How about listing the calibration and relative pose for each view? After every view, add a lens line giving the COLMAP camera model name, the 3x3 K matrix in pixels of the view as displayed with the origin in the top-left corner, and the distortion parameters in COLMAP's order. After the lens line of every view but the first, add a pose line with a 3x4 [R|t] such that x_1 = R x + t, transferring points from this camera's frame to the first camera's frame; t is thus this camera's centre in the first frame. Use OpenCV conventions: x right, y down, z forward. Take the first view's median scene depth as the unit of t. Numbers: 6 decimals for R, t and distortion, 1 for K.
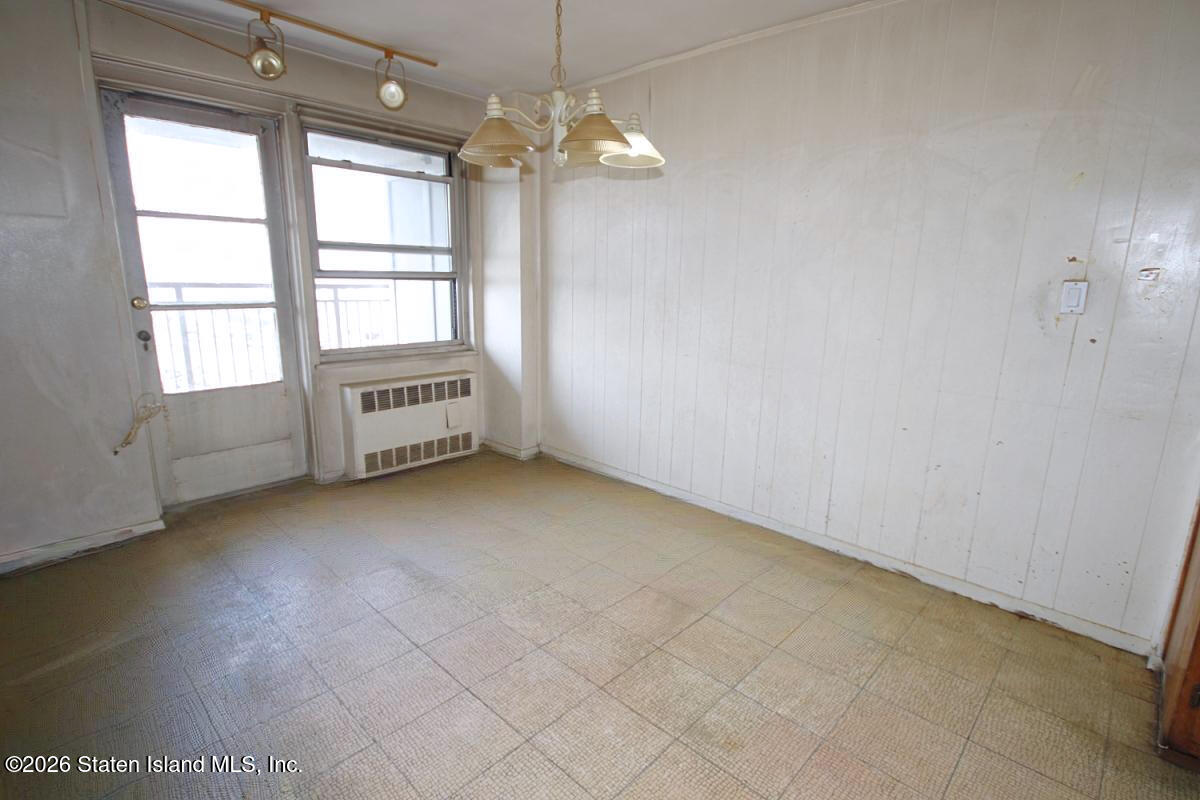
lens RADIAL K [[579.2, 0, 600.0], [0, 579.2, 400.0], [0, 0, 1]] dist [0.001070, -0.000278]
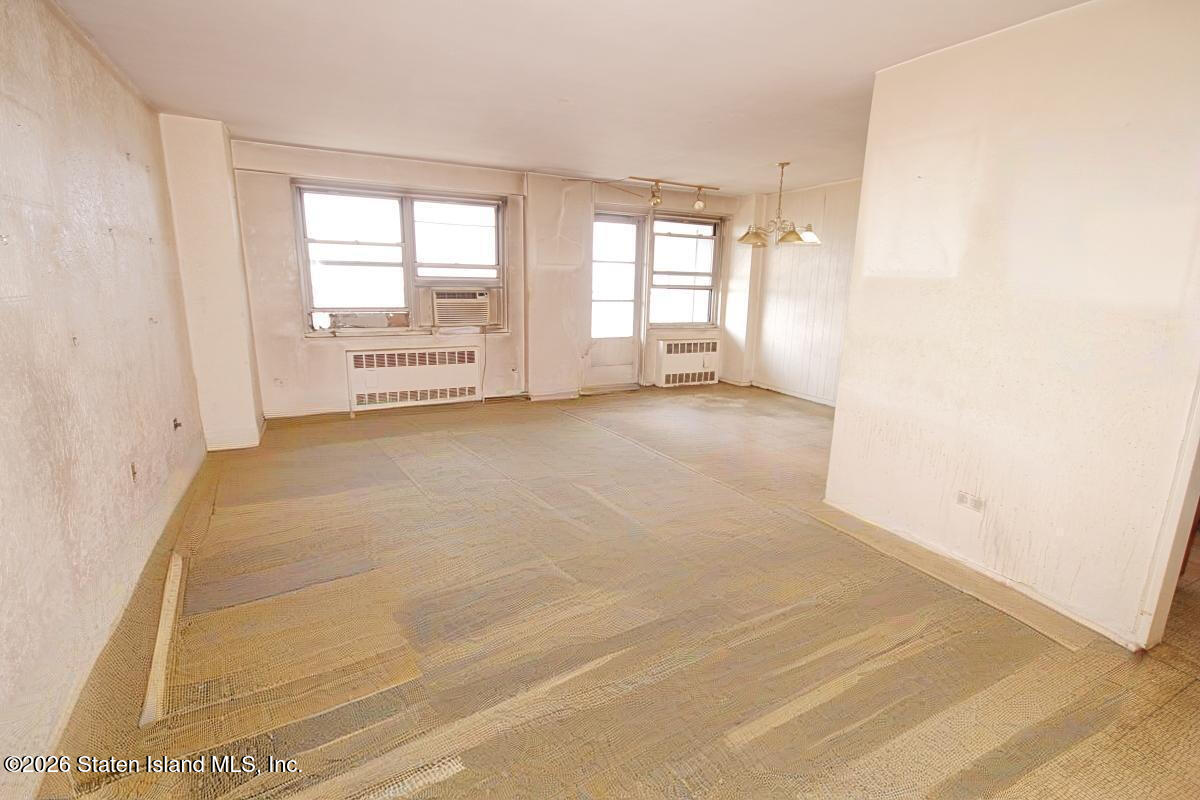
lens RADIAL K [[579.2, 0, 600.0], [0, 579.2, 400.0], [0, 0, 1]] dist [0.001070, -0.000278]
pose [[0.943312, 0.069074, -0.324641, 0.043464], [-0.075770, 0.997093, -0.008014, 0.208069], [0.323143, 0.032158, 0.945803, -0.959605]]
